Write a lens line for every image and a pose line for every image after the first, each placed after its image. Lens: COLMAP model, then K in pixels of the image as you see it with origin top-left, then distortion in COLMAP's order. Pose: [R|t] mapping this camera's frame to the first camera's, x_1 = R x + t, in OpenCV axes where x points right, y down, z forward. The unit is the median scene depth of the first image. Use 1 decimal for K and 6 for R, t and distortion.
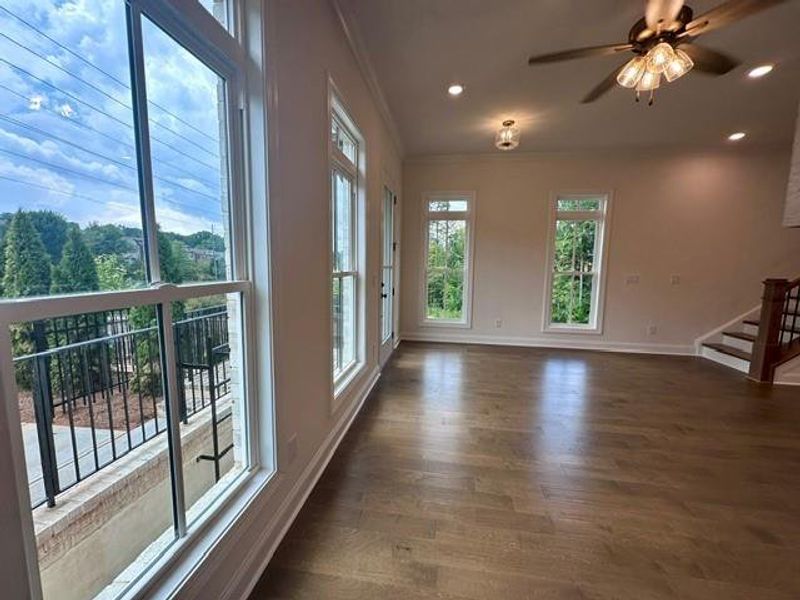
lens RADIAL K [[313.1, 0, 404.5], [0, 313.1, 296.6], [0, 0, 1]] dist [0.010978, 0.000107]
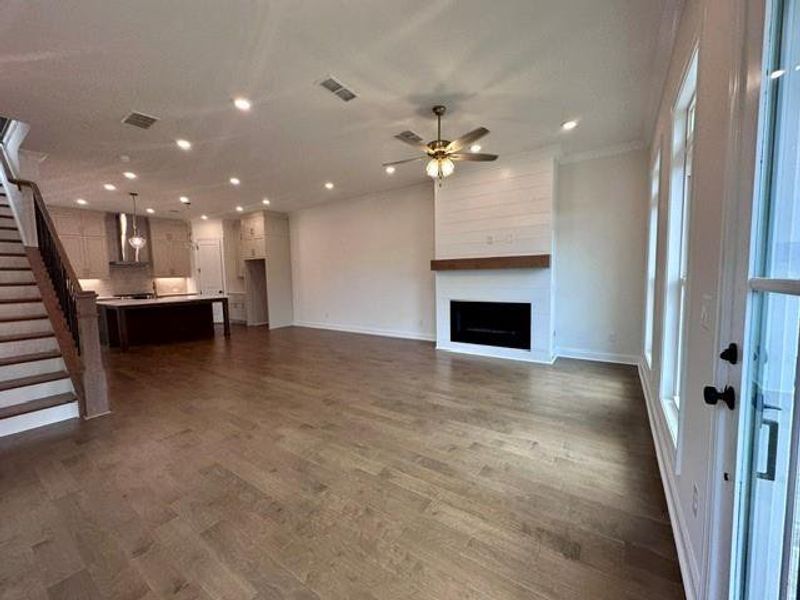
lens RADIAL K [[317.9, 0, 403.7], [0, 317.9, 300.7], [0, 0, 1]] dist [0.001306, 0.000000]
pose [[-0.896891, -0.040666, 0.440378, 0.042833], [0.051682, 0.979303, 0.195691, -0.120472], [-0.439221, 0.198274, -0.876226, 1.087757]]
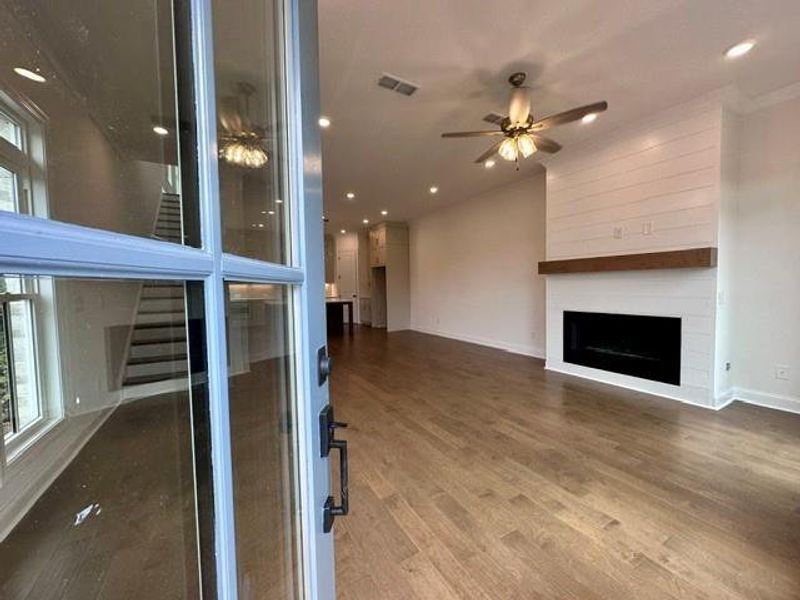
lens RADIAL K [[320.3, 0, 402.3], [0, 320.3, 299.1], [0, 0, 1]] dist [0.000404, -0.000178]
pose [[-0.611640, -0.046252, 0.789783, -0.056658], [0.094157, 0.986939, 0.130716, -0.088468], [-0.785514, 0.154315, -0.599296, 0.936934]]
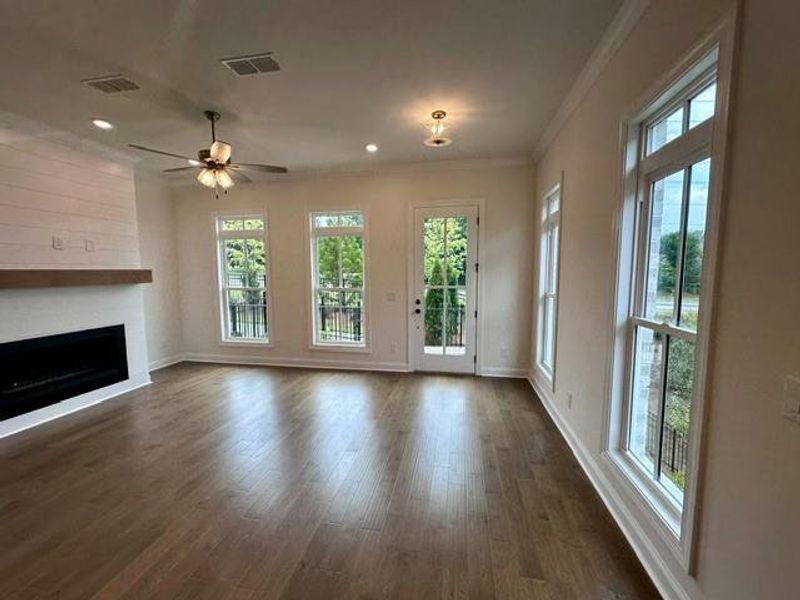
lens RADIAL K [[320.3, 0, 402.3], [0, 320.3, 299.1], [0, 0, 1]] dist [0.000404, -0.000178]
pose [[-0.059448, 0.071993, -0.995632, 0.944522], [-0.108421, 0.991030, 0.078134, -0.113402], [0.992326, 0.112593, -0.051109, 0.817950]]
